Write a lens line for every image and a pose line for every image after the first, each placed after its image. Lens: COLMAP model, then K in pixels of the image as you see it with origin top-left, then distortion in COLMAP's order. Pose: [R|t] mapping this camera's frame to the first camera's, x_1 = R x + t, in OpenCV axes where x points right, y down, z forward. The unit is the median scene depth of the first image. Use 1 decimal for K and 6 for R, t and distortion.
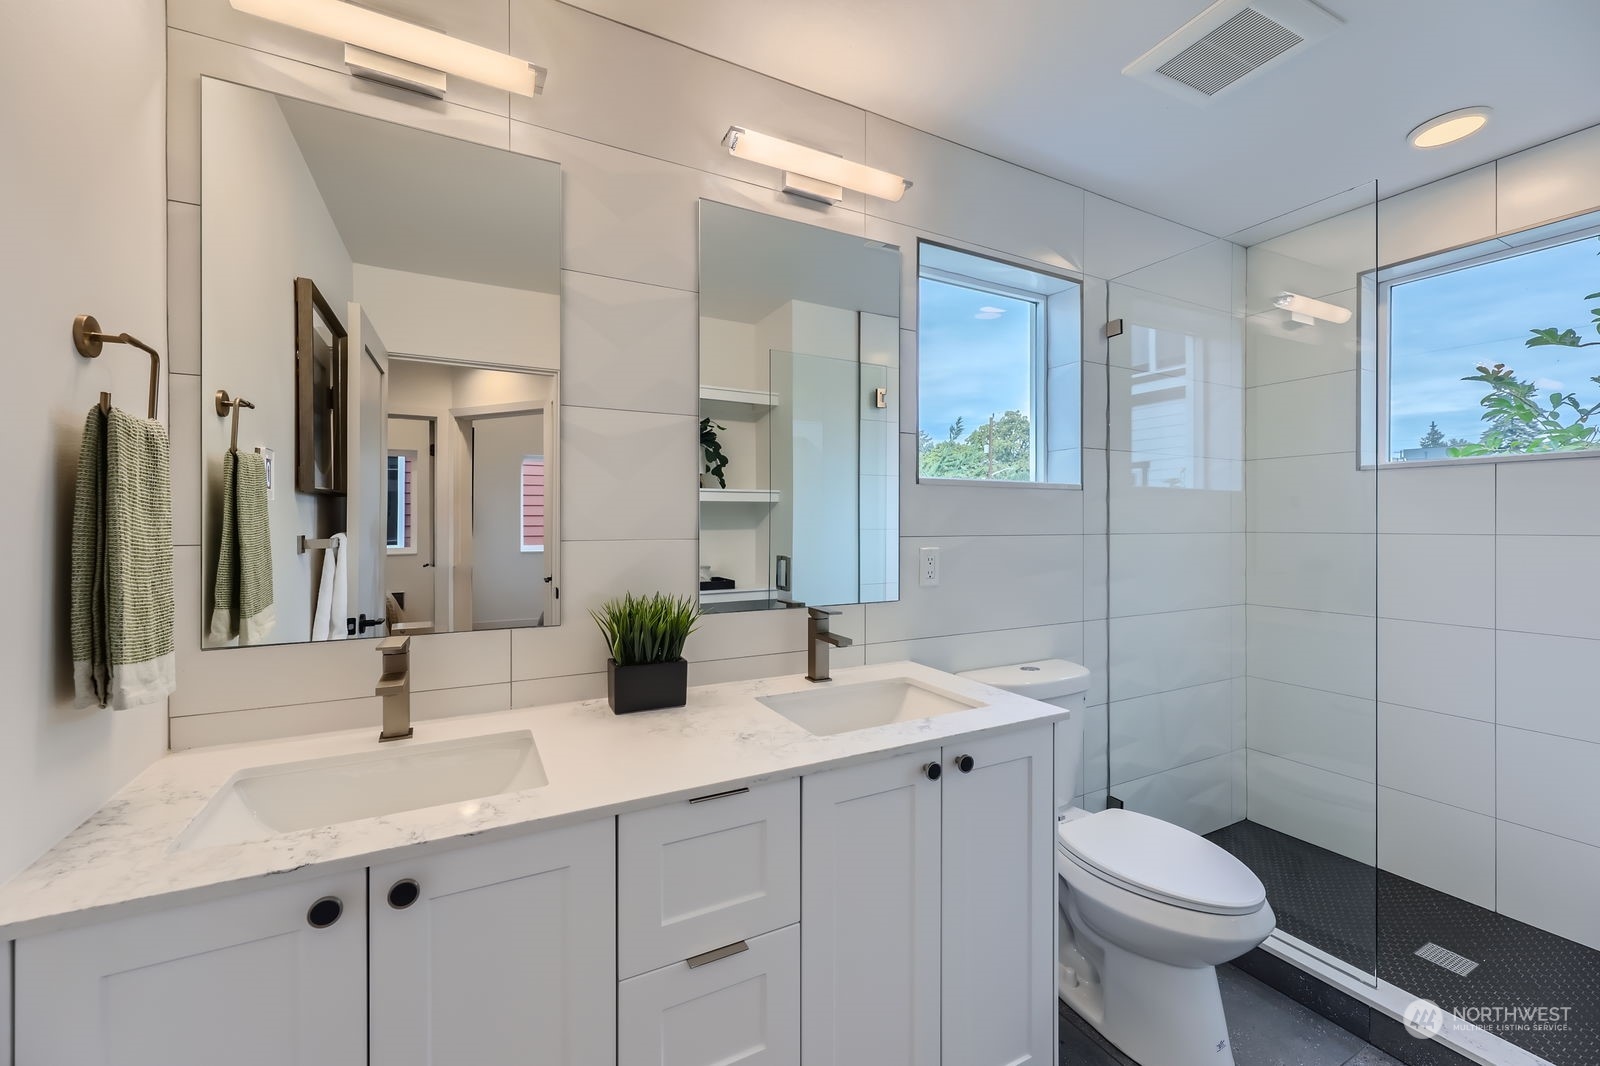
lens RADIAL K [[632.3, 0, 807.8], [0, 632.3, 525.2], [0, 0, 1]] dist [0.000280, -0.000106]
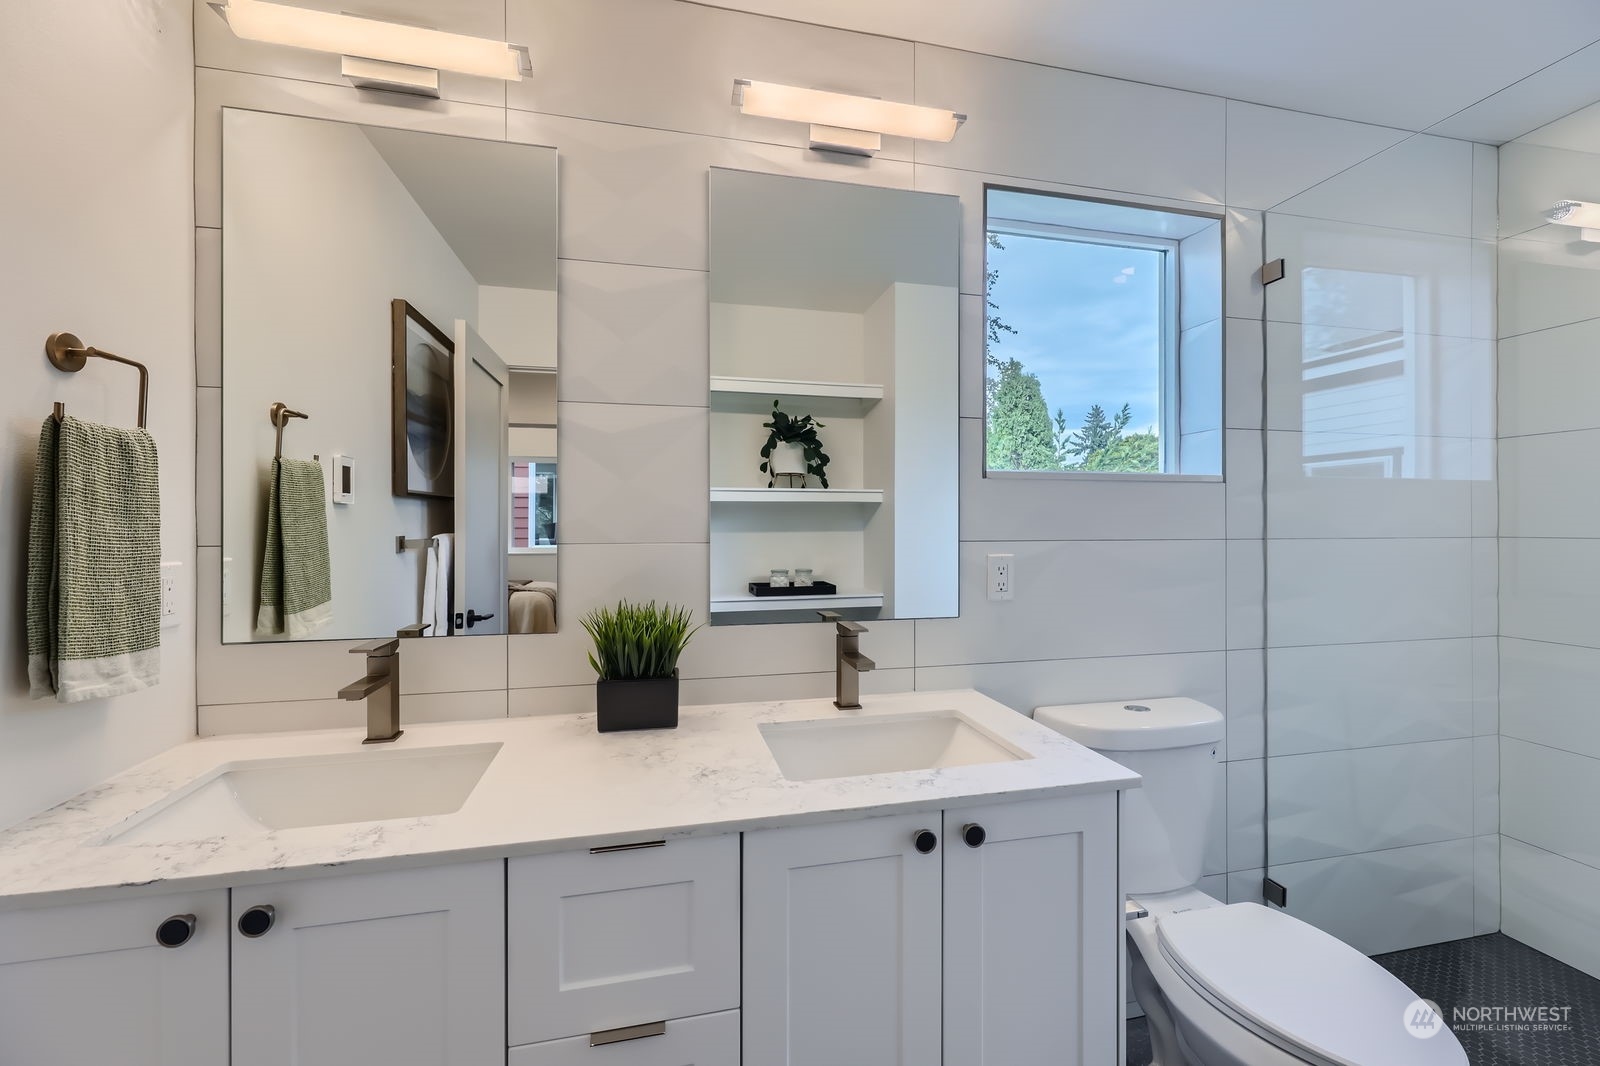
lens RADIAL K [[640.5, 0, 809.2], [0, 640.5, 525.7], [0, 0, 1]] dist [0.000715, -0.000038]
pose [[0.966932, -0.000073, -0.255035, 0.191919], [-0.000361, 0.999999, -0.001656, -0.000957], [0.255035, 0.001693, 0.966930, 0.141644]]
